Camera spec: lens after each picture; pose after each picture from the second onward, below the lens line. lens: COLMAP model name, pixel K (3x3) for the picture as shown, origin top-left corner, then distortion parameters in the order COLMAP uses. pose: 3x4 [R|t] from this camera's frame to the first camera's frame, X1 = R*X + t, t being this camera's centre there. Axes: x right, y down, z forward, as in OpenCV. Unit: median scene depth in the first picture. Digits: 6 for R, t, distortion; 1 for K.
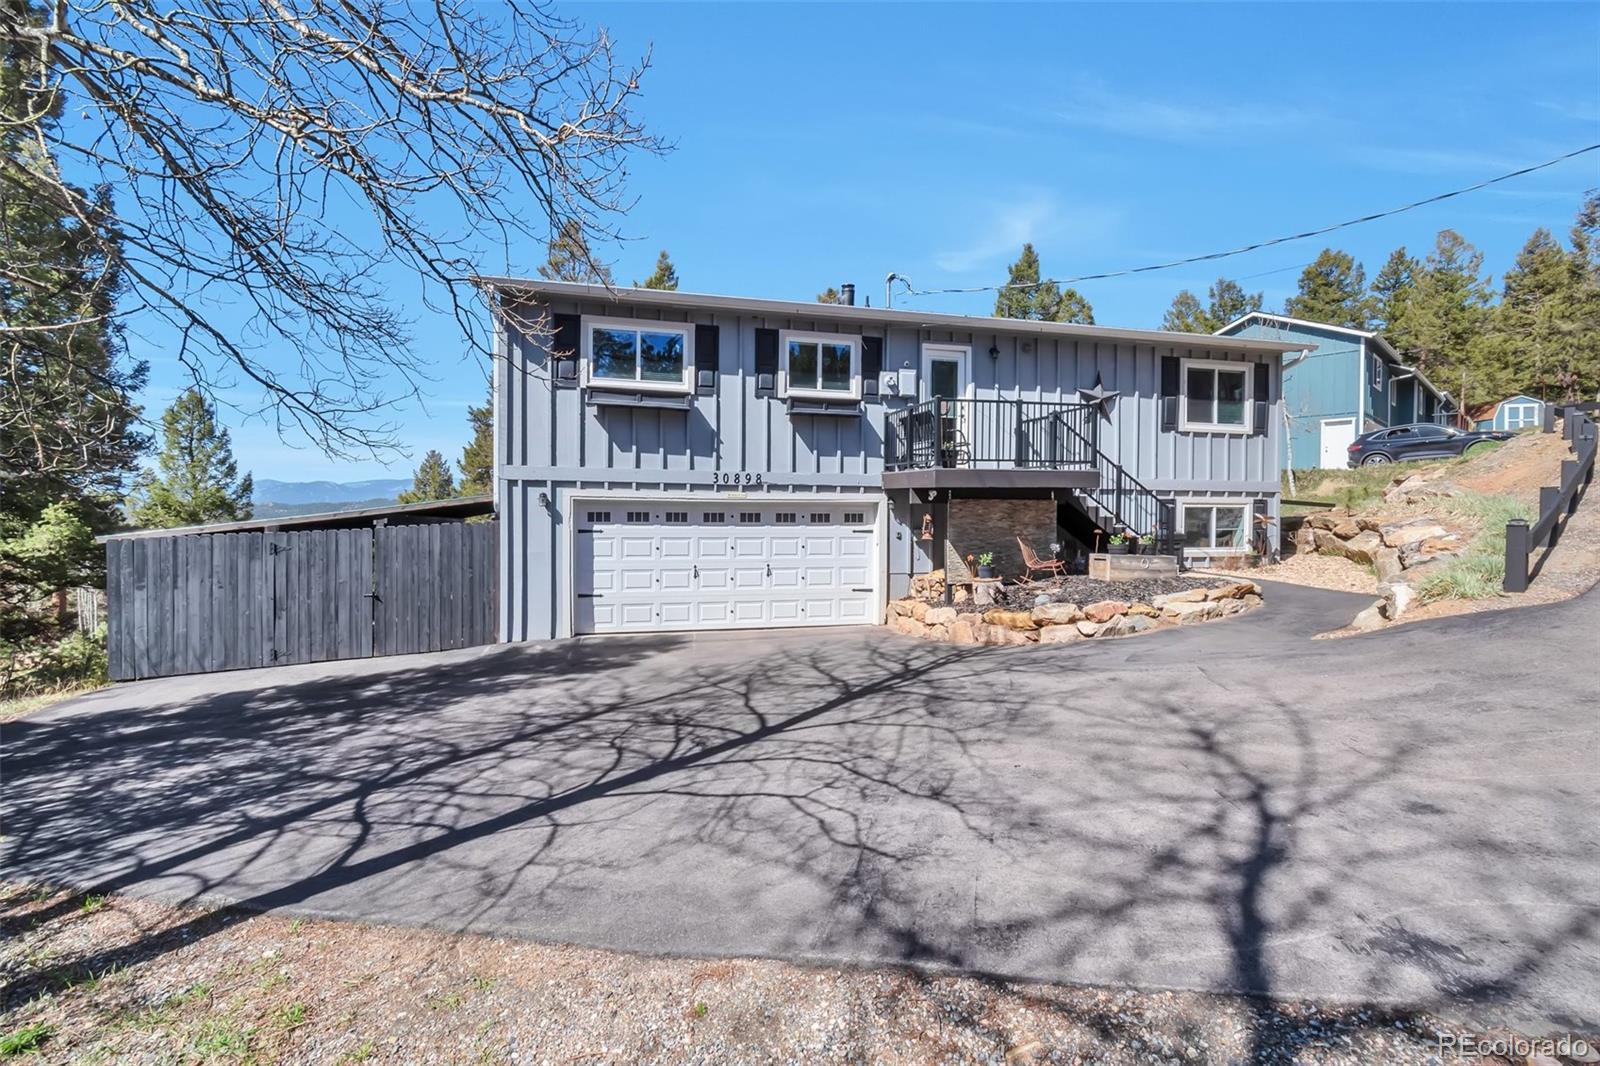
lens RADIAL K [[721.3, 0, 802.3], [0, 721.3, 530.9], [0, 0, 1]] dist [-0.000765, -0.002199]
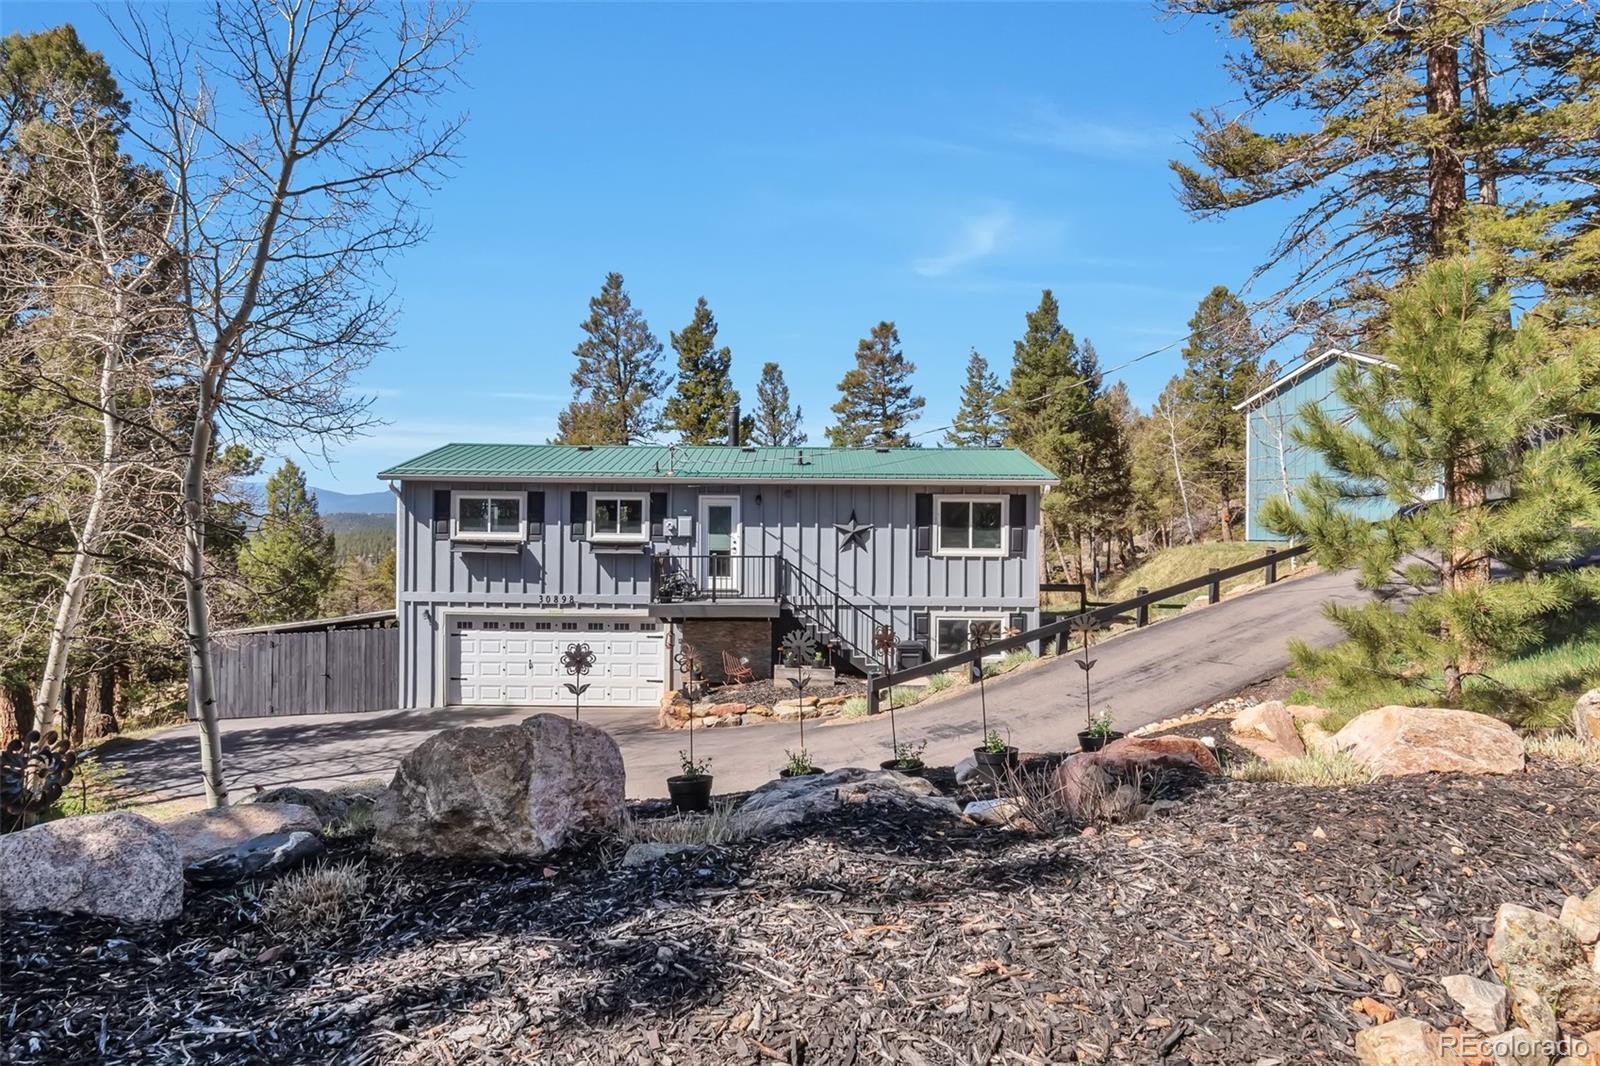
lens RADIAL K [[990.4, 0, 798.2], [0, 990.4, 533.0], [0, 0, 1]] dist [-0.011330, 0.000134]
pose [[0.964285, 0.005231, -0.264815, 0.868213], [-0.008572, 0.999898, -0.011463, -0.182437], [0.264728, 0.013324, 0.964231, -0.729726]]
